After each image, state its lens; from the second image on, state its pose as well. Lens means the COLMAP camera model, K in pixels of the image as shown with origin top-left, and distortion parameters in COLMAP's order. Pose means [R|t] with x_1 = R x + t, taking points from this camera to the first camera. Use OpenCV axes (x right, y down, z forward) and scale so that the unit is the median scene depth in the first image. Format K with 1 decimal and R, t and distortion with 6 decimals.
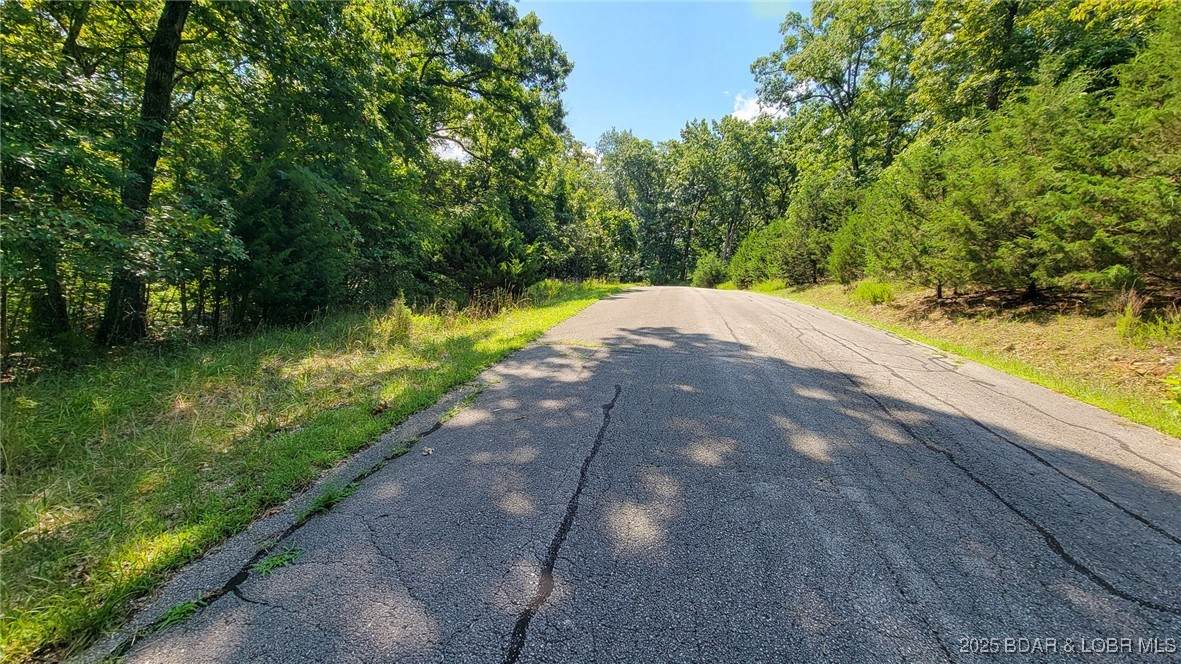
lens RADIAL K [[483.0, 0, 585.0], [0, 483.0, 336.8], [0, 0, 1]] dist [0.000329, -0.000020]
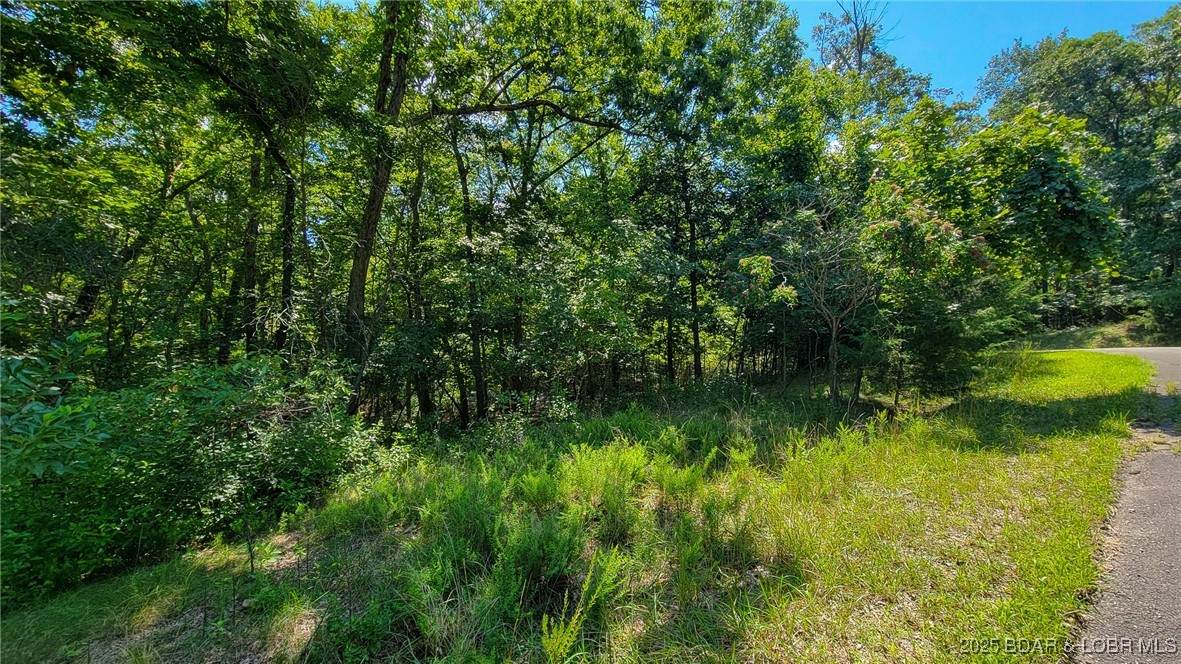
lens RADIAL K [[483.0, 0, 588.2], [0, 483.0, 341.1], [0, 0, 1]] dist [0.000329, -0.000020]
pose [[0.754910, -0.072184, -0.651844, 0.079035], [0.017642, 0.995800, -0.089843, -0.146949], [0.655591, 0.056324, 0.753012, 0.812810]]
